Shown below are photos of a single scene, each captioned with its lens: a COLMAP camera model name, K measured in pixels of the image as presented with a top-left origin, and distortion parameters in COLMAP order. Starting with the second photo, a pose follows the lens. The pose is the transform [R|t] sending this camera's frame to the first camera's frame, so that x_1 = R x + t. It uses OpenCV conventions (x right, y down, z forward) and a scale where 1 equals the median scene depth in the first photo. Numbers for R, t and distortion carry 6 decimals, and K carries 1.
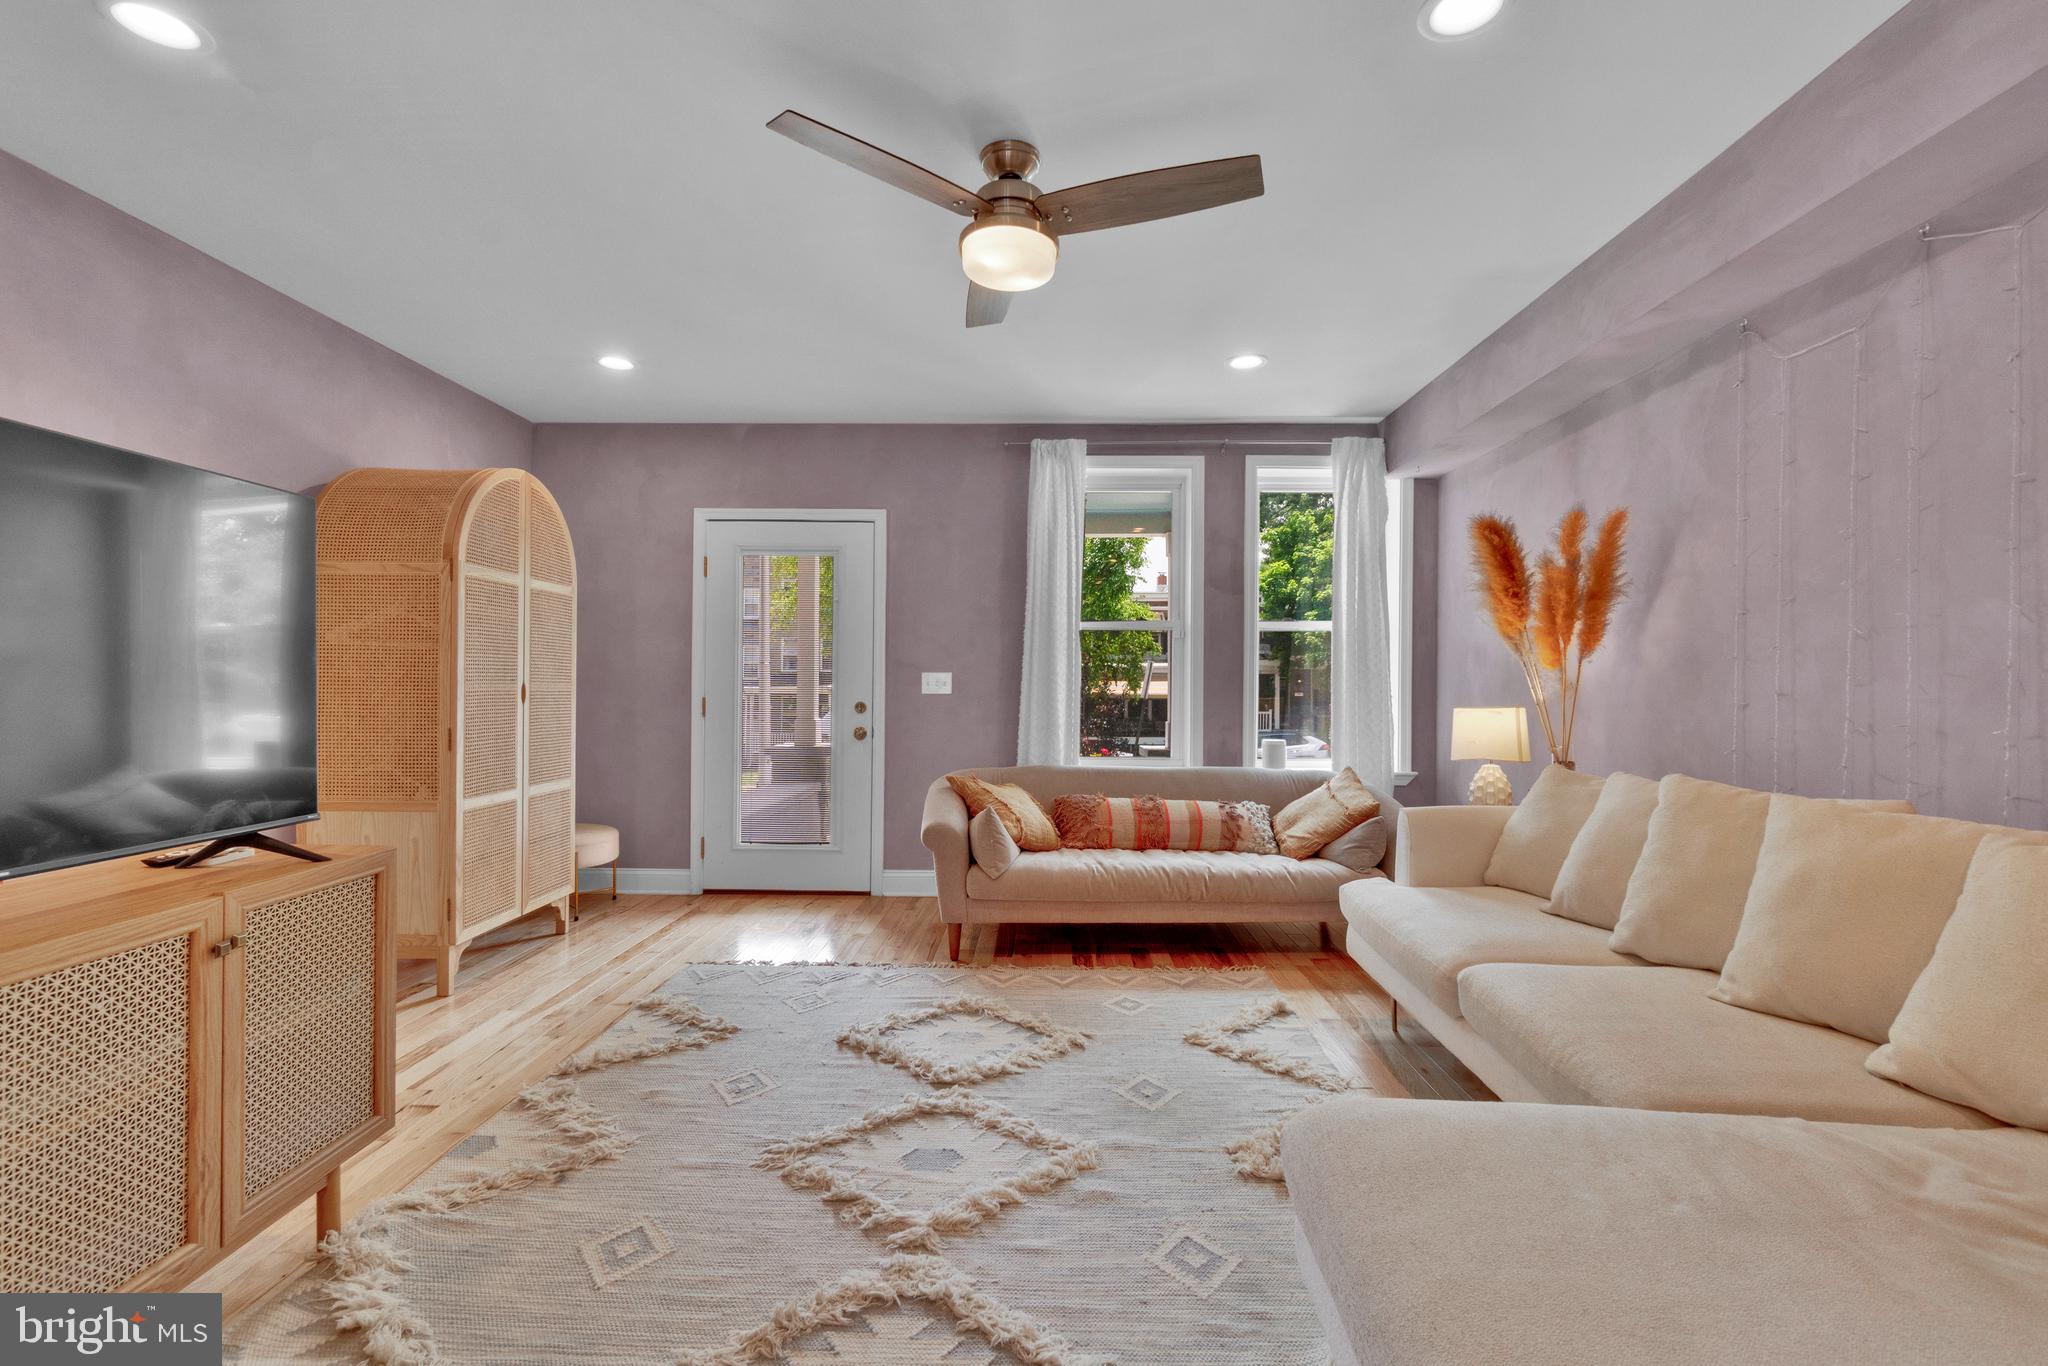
lens RADIAL K [[887.8, 0, 1028.2], [0, 887.8, 685.5], [0, 0, 1]] dist [-0.000895, -0.000417]
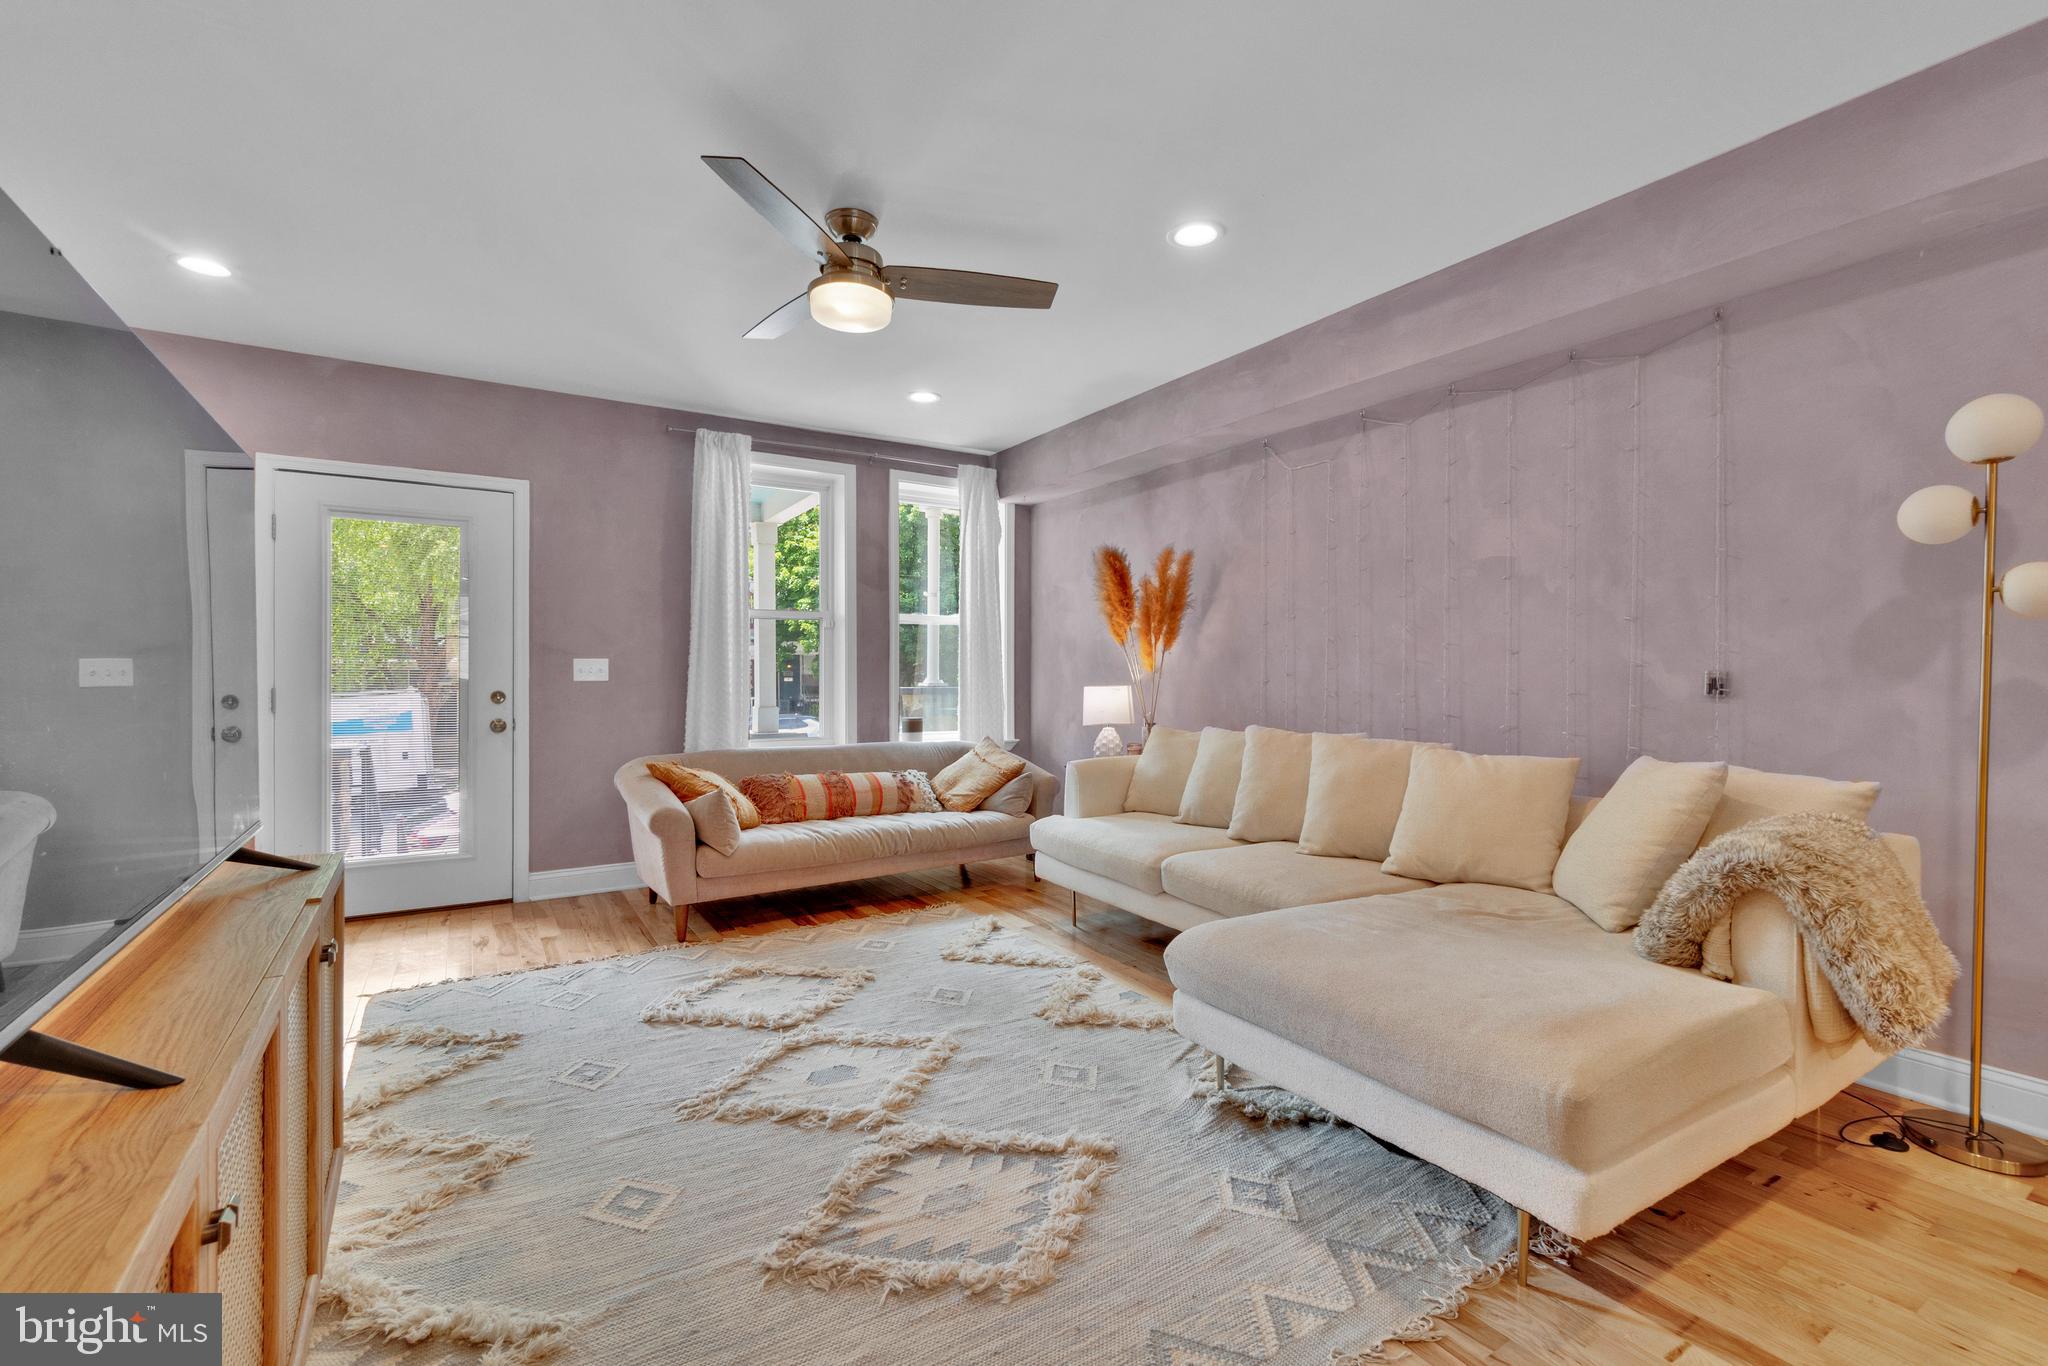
lens RADIAL K [[892.2, 0, 1029.3], [0, 892.2, 674.4], [0, 0, 1]] dist [-0.000225, -0.000309]
pose [[0.834228, -0.006975, 0.551375, -0.373909], [0.004329, 0.999972, 0.006101, -0.002045], [-0.551402, -0.002703, 0.834235, -0.089066]]
